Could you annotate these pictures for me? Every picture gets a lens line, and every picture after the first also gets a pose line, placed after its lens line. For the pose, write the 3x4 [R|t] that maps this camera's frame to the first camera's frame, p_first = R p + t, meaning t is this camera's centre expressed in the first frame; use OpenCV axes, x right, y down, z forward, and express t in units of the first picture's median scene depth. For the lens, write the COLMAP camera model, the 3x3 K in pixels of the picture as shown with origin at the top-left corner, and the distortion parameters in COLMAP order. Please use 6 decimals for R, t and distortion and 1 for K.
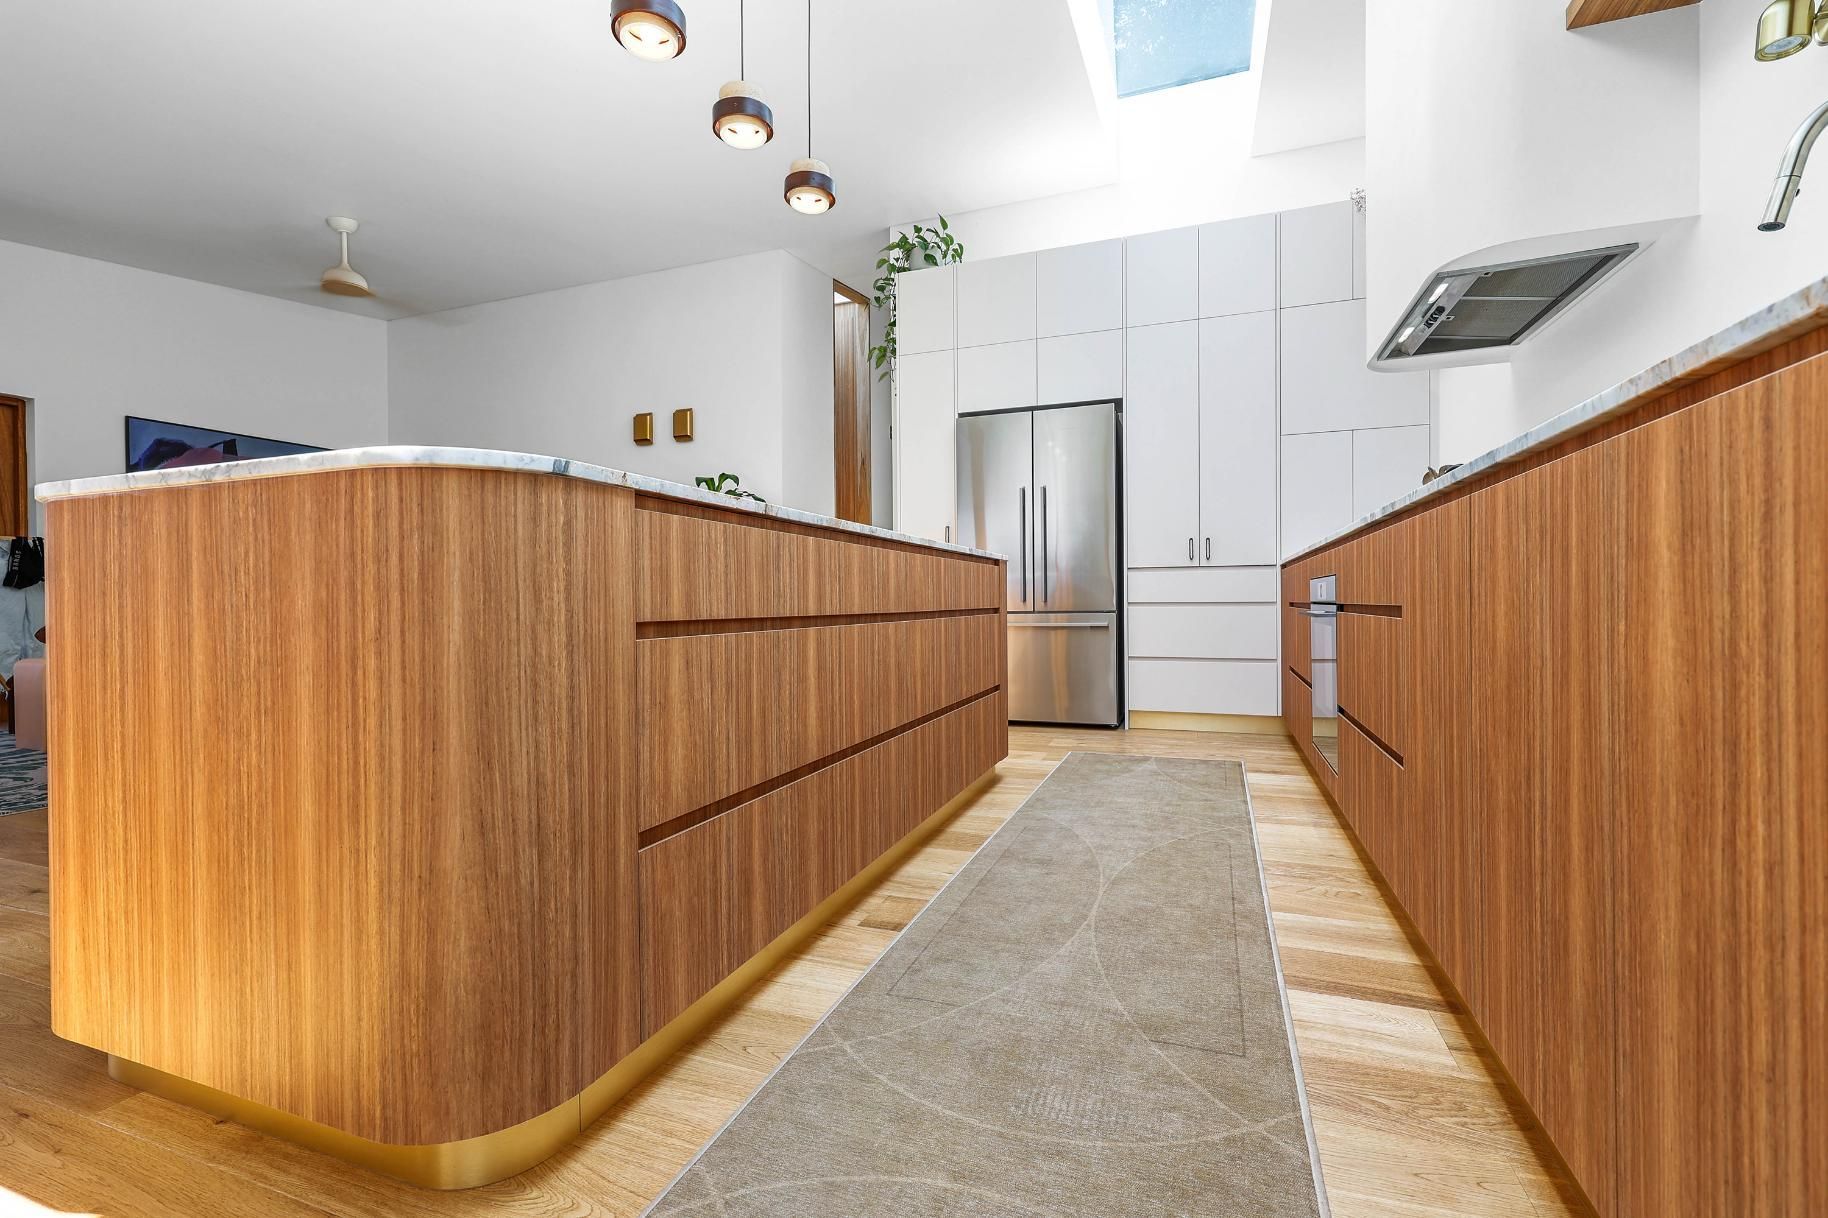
lens RADIAL K [[755.0, 0, 914.4], [0, 755.0, 597.4], [0, 0, 1]] dist [0.000013, -0.000086]
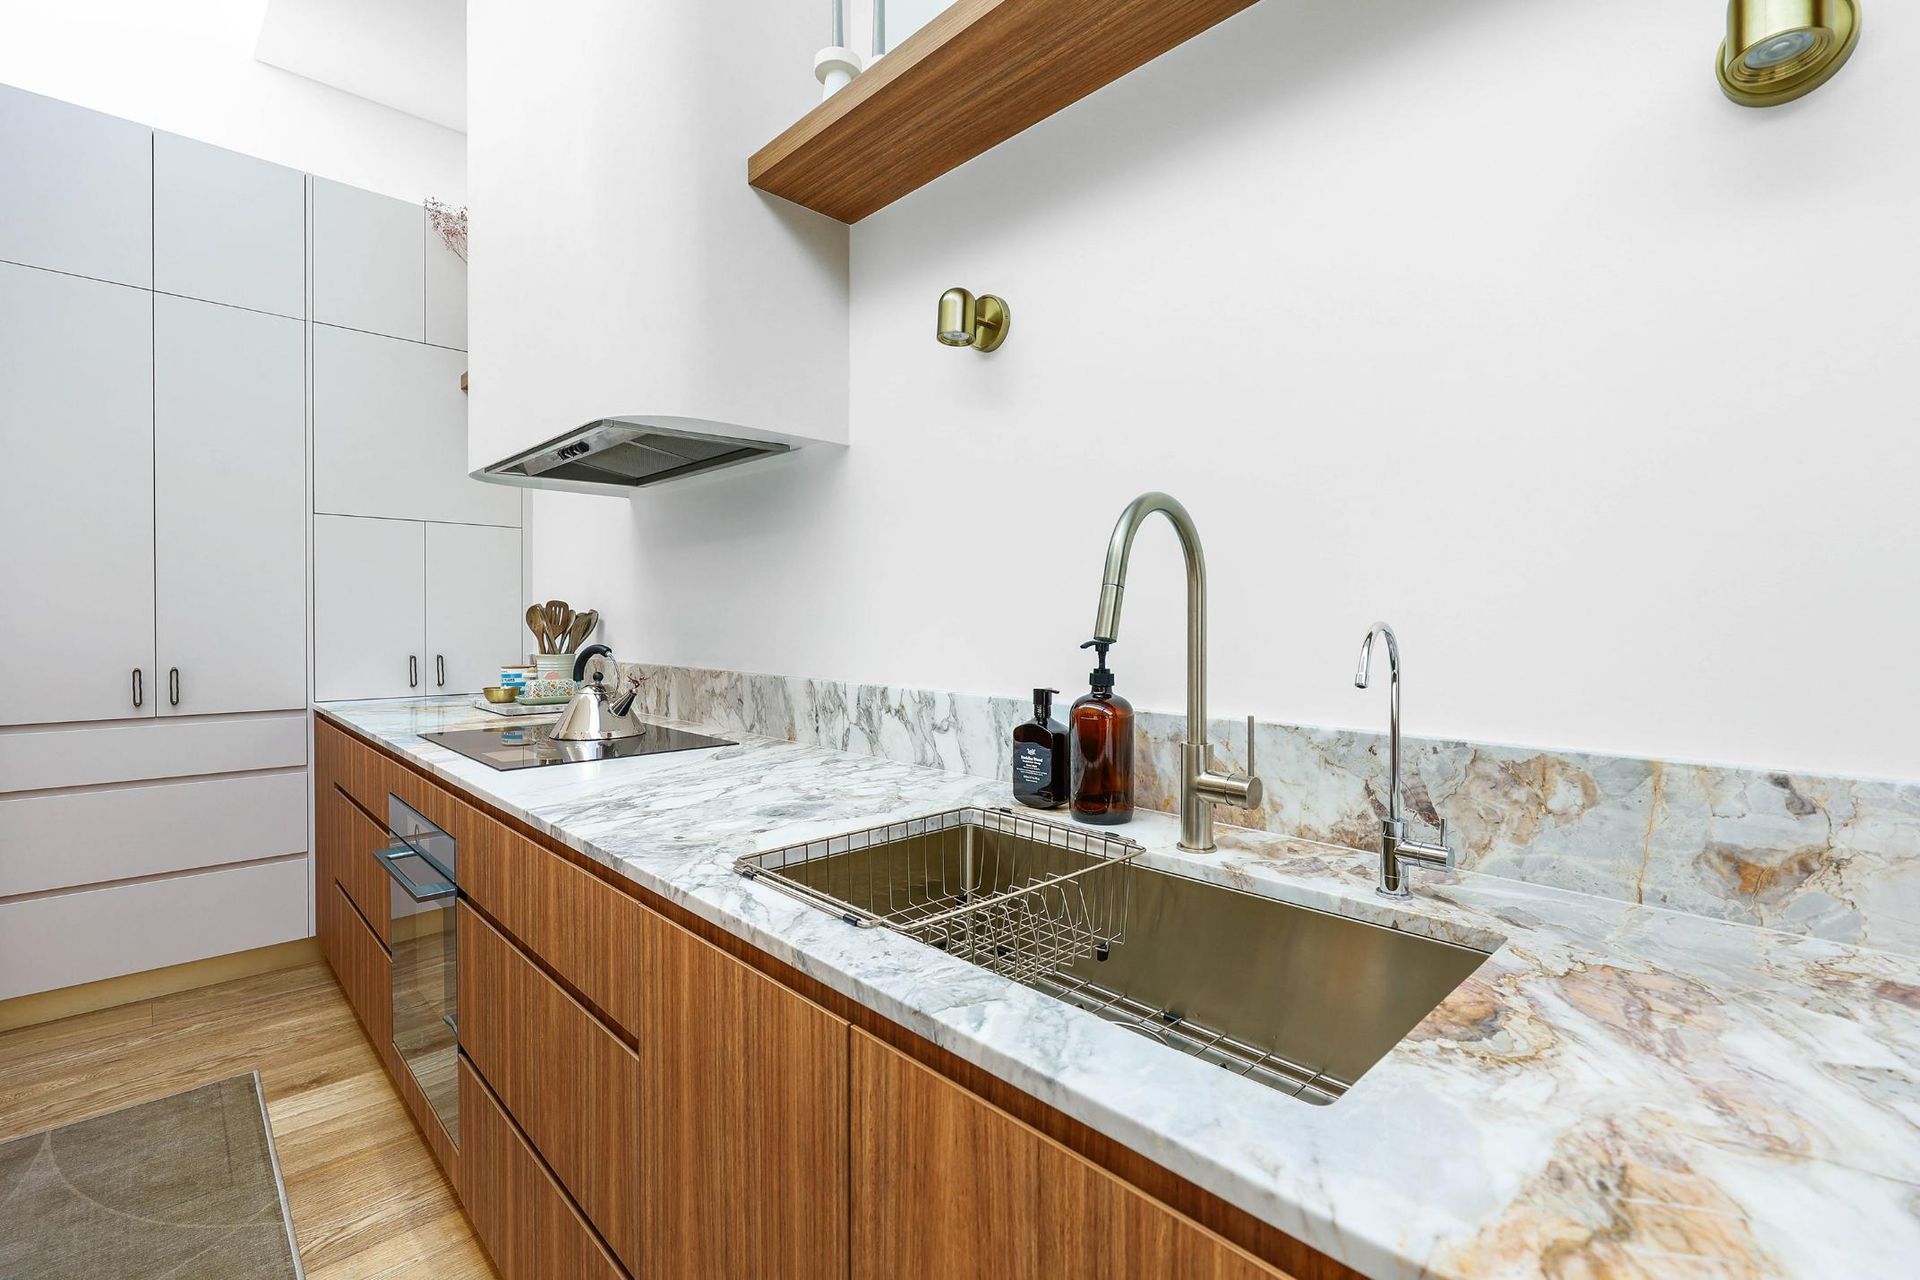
lens RADIAL K [[854.7, 0, 967.1], [0, 854.7, 632.5], [0, 0, 1]] dist [-0.000260, -0.000162]
pose [[0.421643, -0.001686, 0.906761, 0.044748], [0.000584, 0.999999, 0.001588, -0.103874], [-0.906762, -0.000140, 0.421643, 0.155354]]
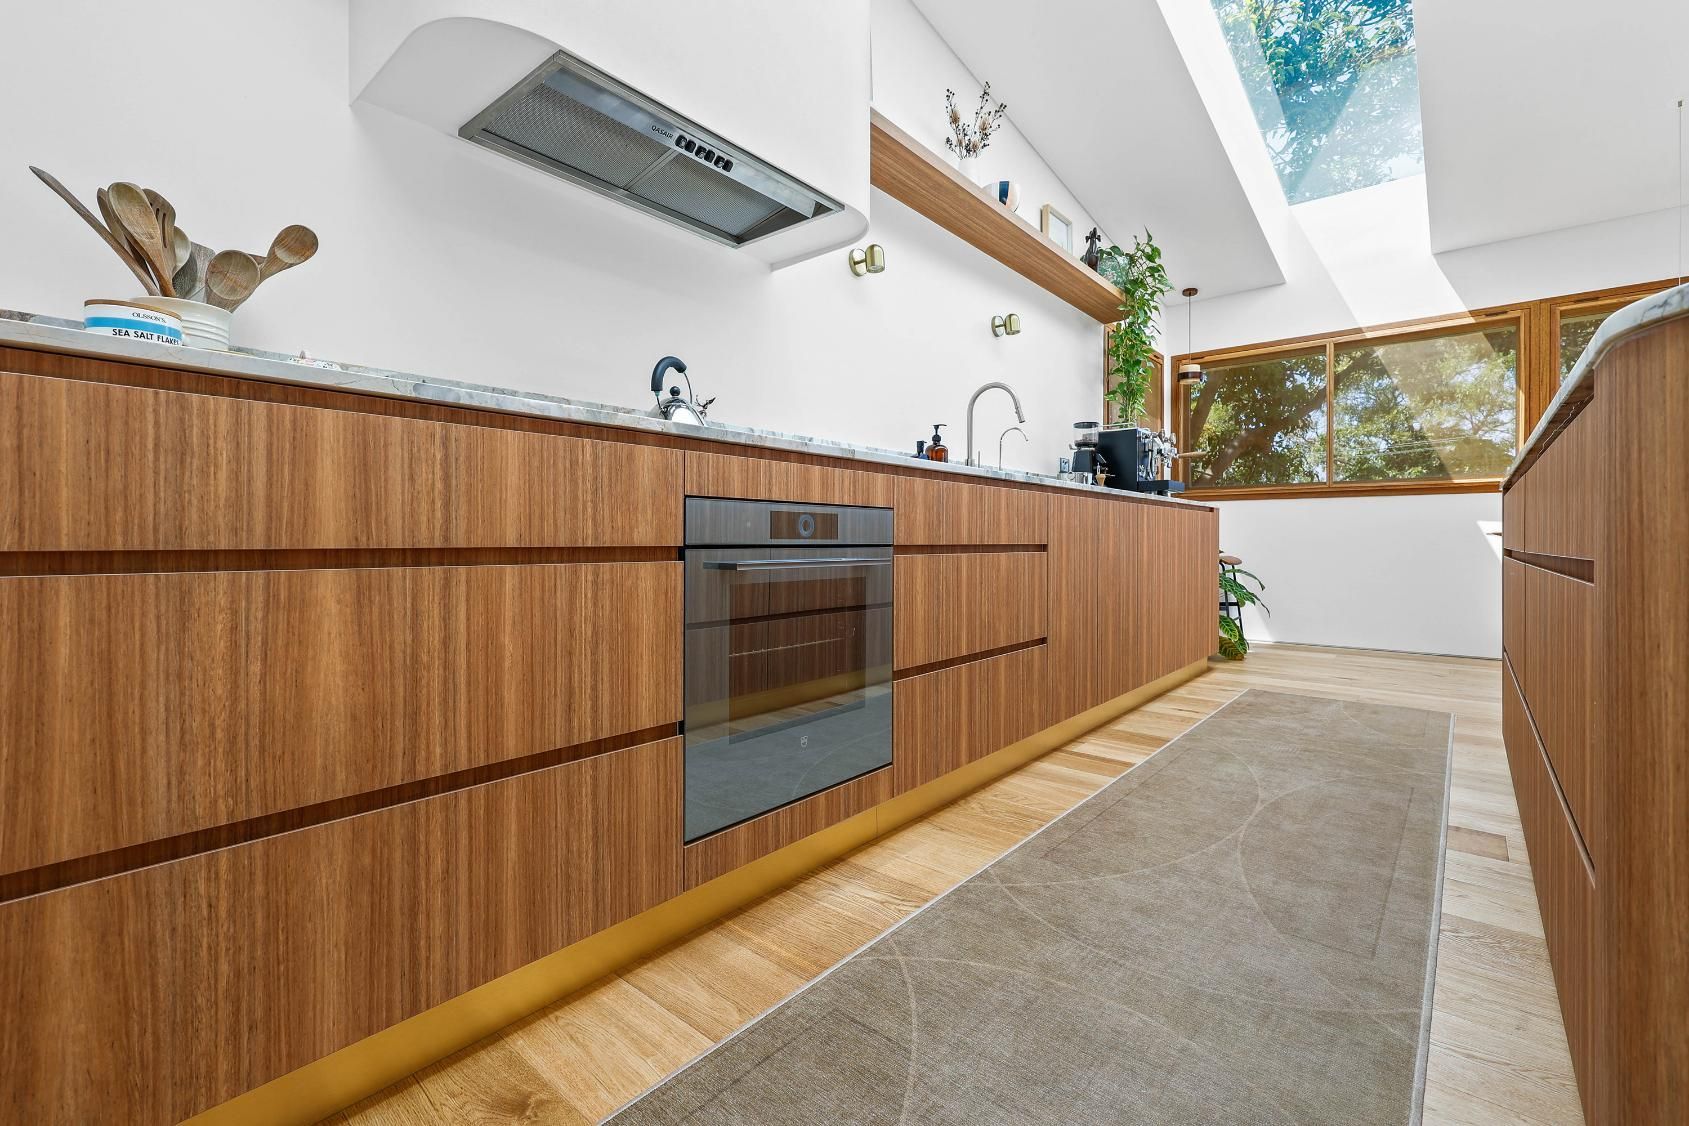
lens RADIAL K [[732.9, 0, 847.8], [0, 732.9, 542.1], [0, 0, 1]] dist [0.002653, -0.000613]
pose [[-0.945827, 0.008954, 0.324547, 0.187178], [0.011668, 0.999911, 0.006419, 0.005080], [-0.324460, 0.009858, -0.945848, 0.918727]]
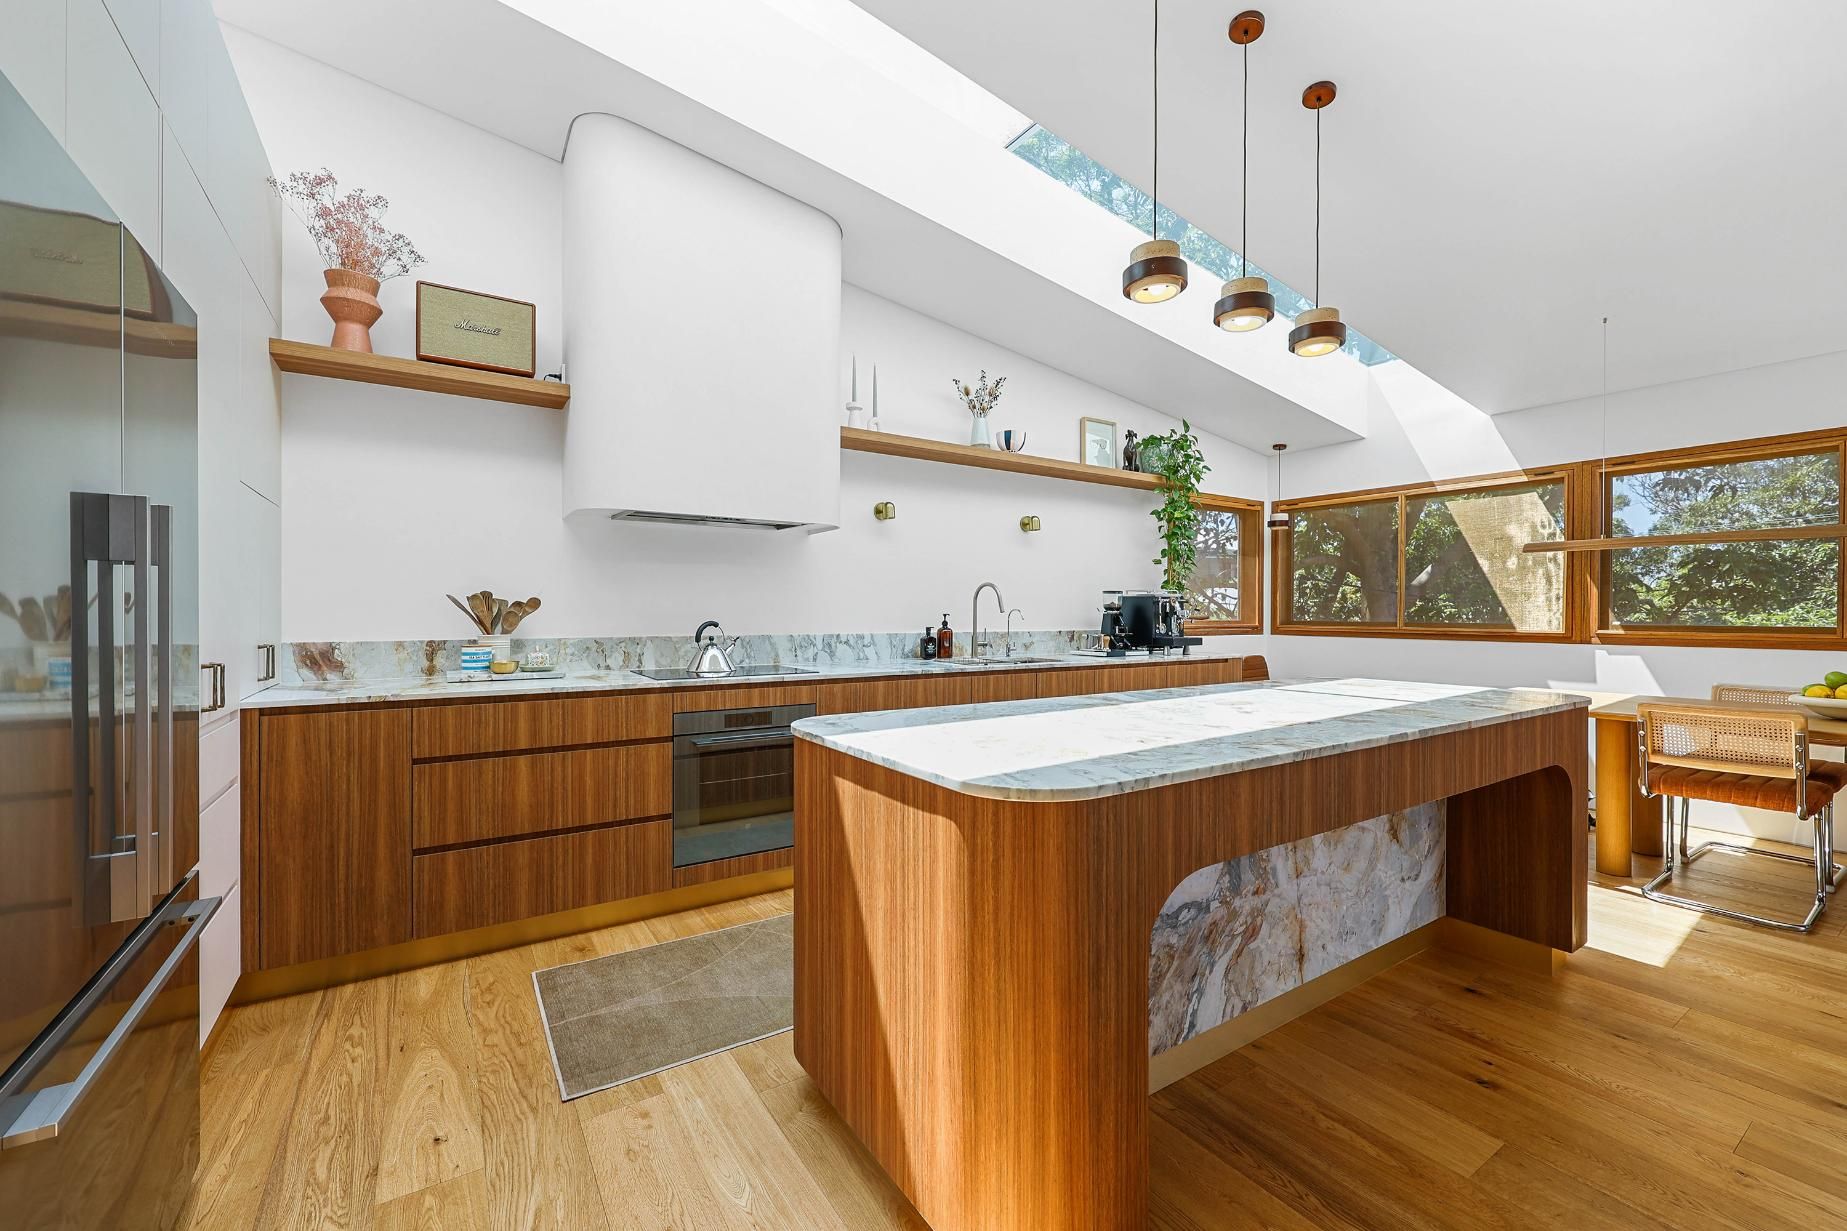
lens RADIAL K [[759.6, 0, 931.9], [0, 759.6, 617.2], [0, 0, 1]] dist [0.001315, -0.000023]
pose [[-0.815646, 0.004893, 0.578531, -0.250727], [0.011024, 0.999914, 0.007086, -0.103295], [-0.578447, 0.012158, -0.815630, 1.088129]]
